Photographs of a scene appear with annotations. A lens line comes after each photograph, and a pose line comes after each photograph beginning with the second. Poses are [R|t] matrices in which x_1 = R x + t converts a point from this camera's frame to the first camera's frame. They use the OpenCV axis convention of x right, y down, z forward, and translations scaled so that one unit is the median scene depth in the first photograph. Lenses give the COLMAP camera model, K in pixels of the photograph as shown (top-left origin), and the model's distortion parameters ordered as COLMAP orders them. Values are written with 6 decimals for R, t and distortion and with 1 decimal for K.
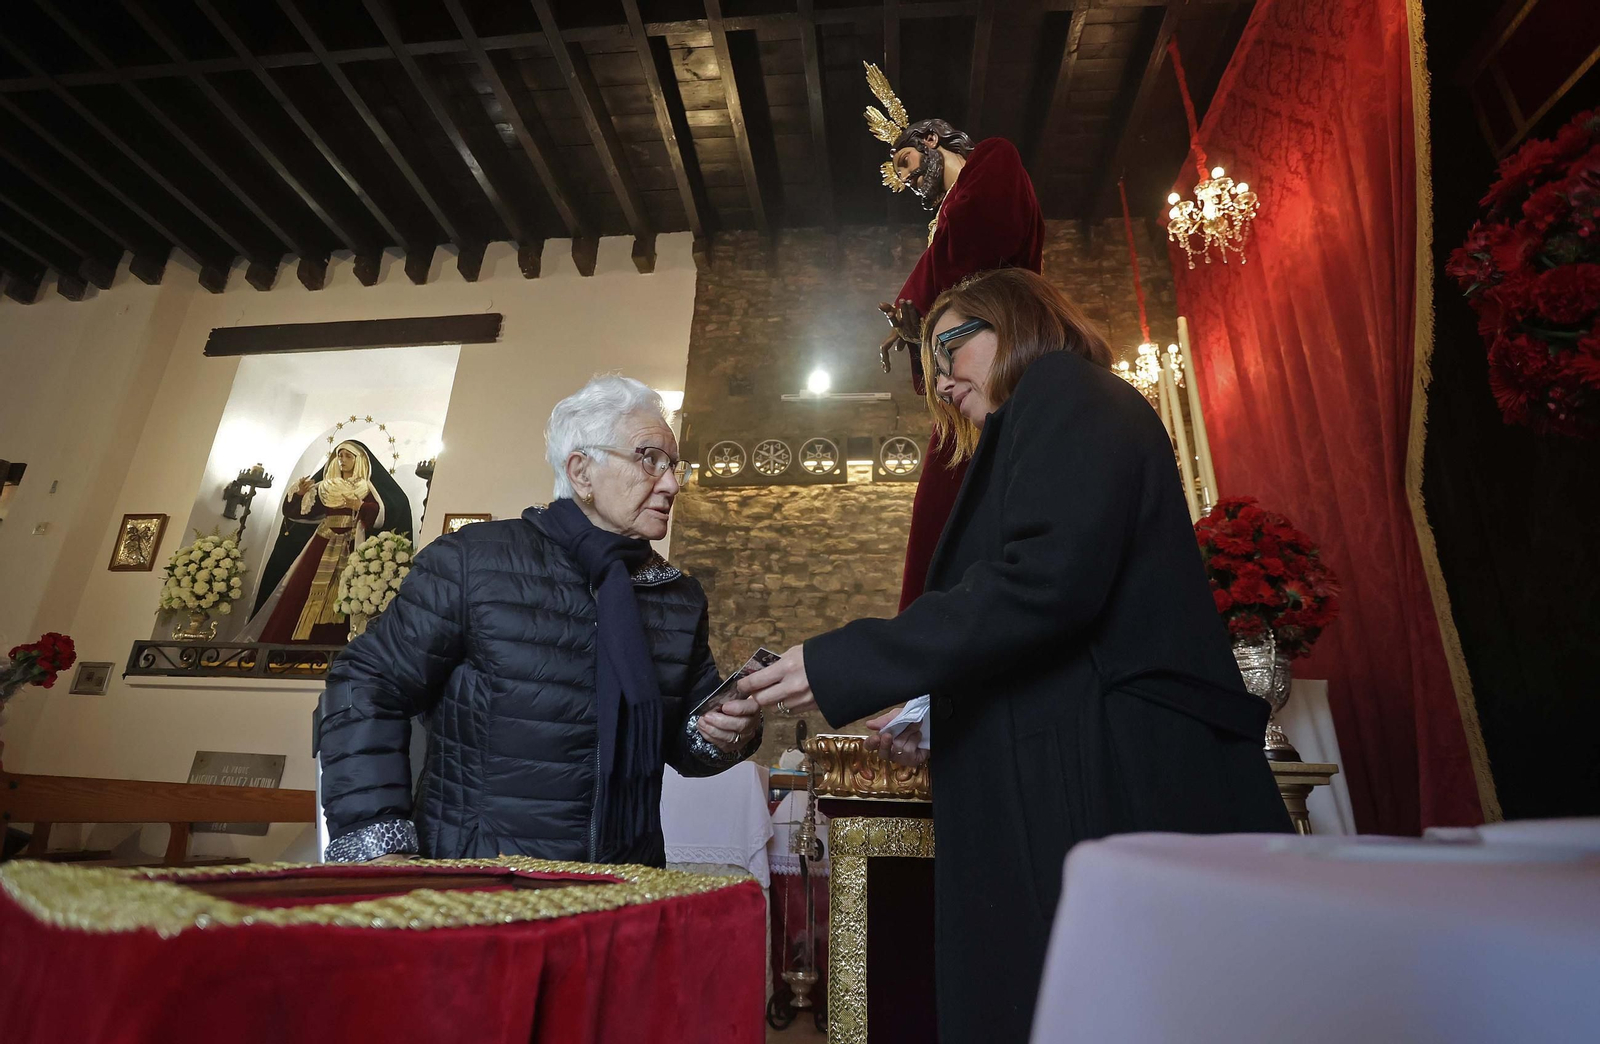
lens RADIAL K [[799.0, 0, 800.3], [0, 799.0, 507.9], [0, 0, 1]] dist [-0.070109, 0.028416]
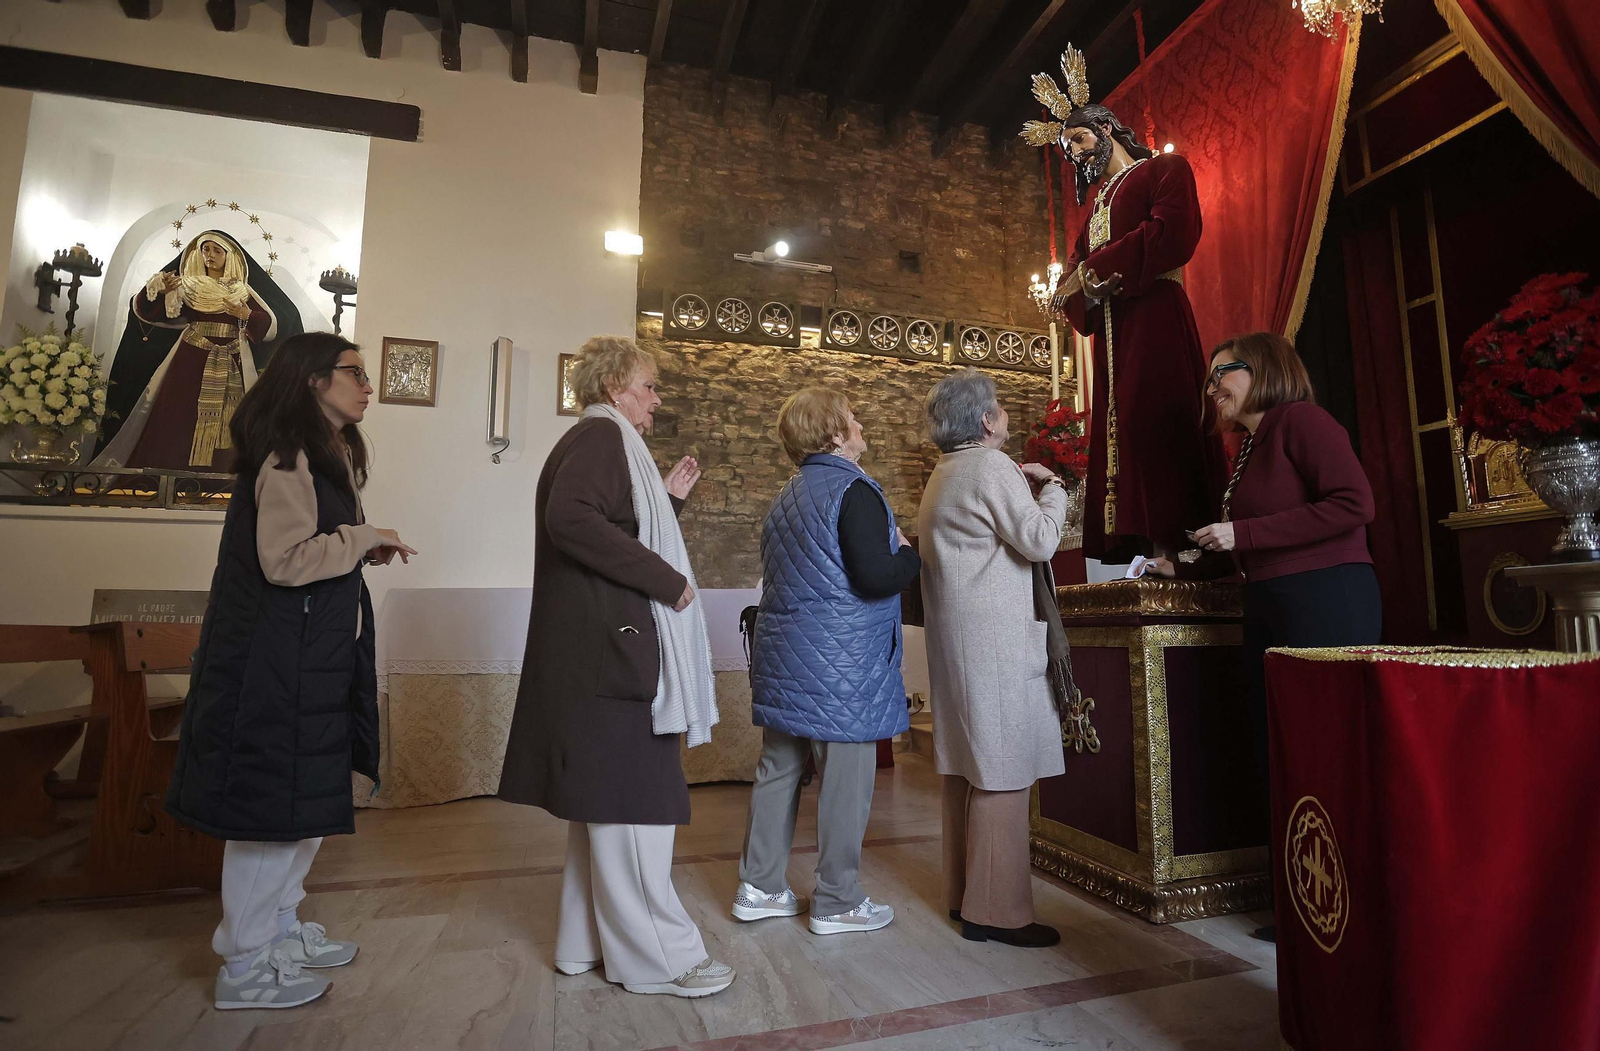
lens RADIAL K [[785.8, 0, 793.9], [0, 785.8, 532.7], [0, 0, 1]] dist [-0.059662, 0.020646]
pose [[0.926545, 0.013800, 0.375930, -0.353127], [-0.106535, 0.968042, 0.227037, -0.027963], [-0.360783, -0.250410, 0.898405, -0.047989]]
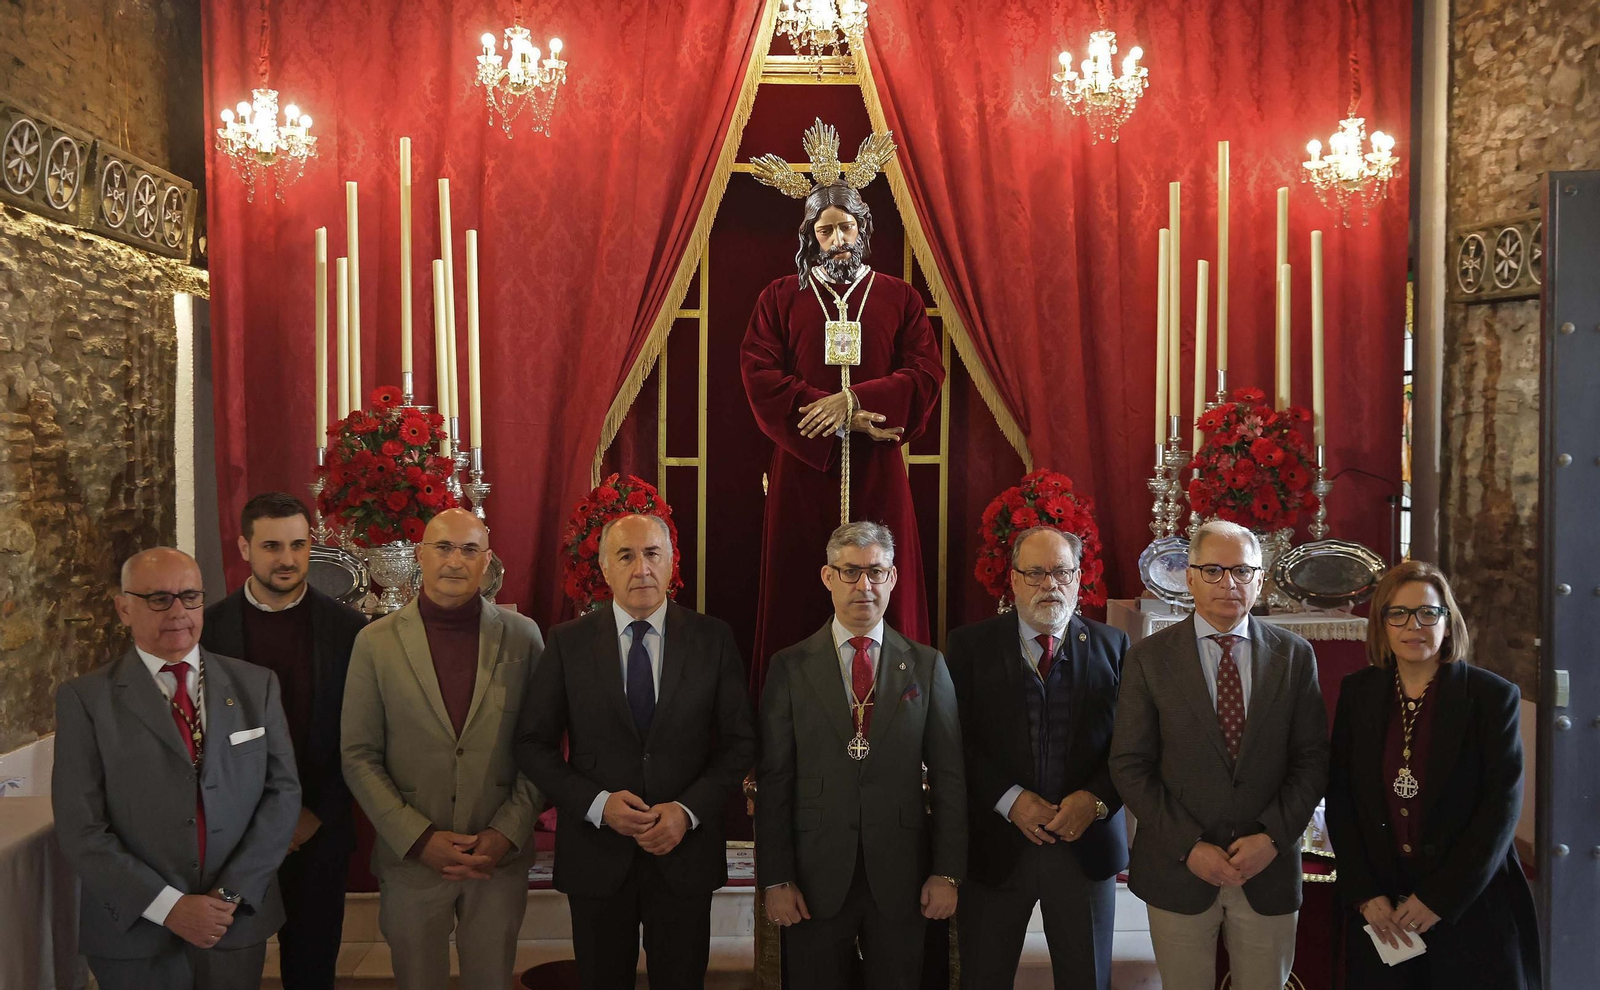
lens RADIAL K [[1569.3, 0, 800.0], [0, 1569.3, 495.0], [0, 0, 1]] dist [-0.004926, 0.009732]
pose [[-0.134090, -0.060666, 0.989110, -0.908517], [-0.361664, 0.932273, 0.008150, -0.050410], [-0.922615, -0.356633, -0.146949, 0.583902]]
